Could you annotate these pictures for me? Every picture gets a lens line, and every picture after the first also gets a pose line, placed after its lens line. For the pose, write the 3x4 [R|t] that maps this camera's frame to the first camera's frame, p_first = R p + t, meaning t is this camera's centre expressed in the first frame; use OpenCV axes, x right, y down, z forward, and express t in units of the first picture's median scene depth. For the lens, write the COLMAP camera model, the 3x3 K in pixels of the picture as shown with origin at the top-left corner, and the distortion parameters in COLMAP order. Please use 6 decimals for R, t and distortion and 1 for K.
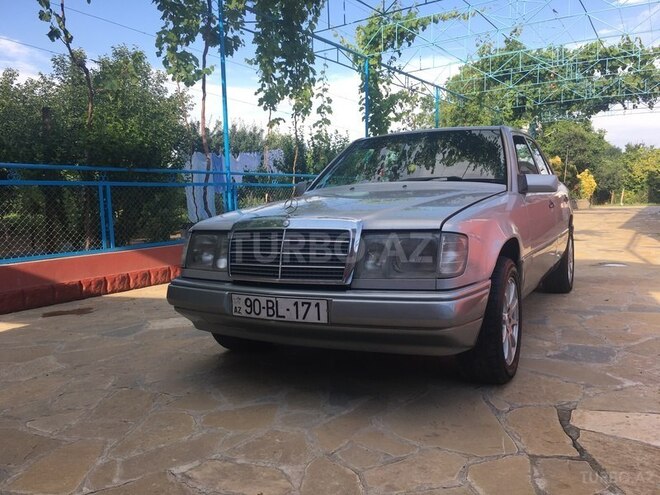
lens RADIAL K [[562.0, 0, 328.2], [0, 562.0, 247.4], [0, 0, 1]] dist [0.083733, -0.120651]
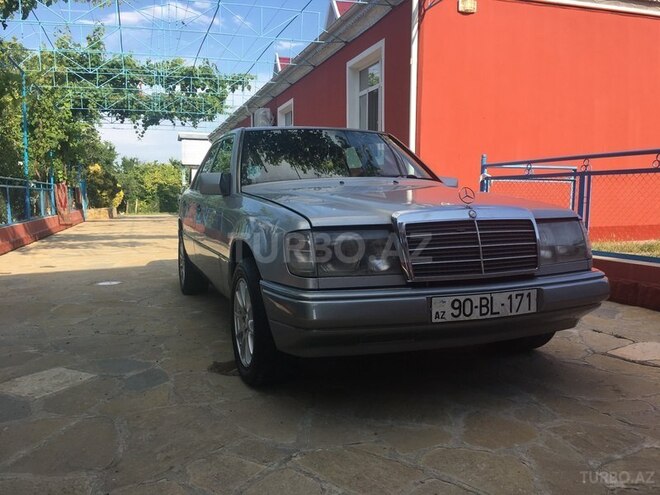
lens RADIAL K [[562.0, 0, 328.2], [0, 562.0, 247.4], [0, 0, 1]] dist [0.083733, -0.120651]
pose [[0.653374, -0.044977, 0.755698, -0.286728], [0.058247, 0.998261, 0.009054, -0.003018], [-0.754791, 0.038101, 0.654858, 0.176092]]
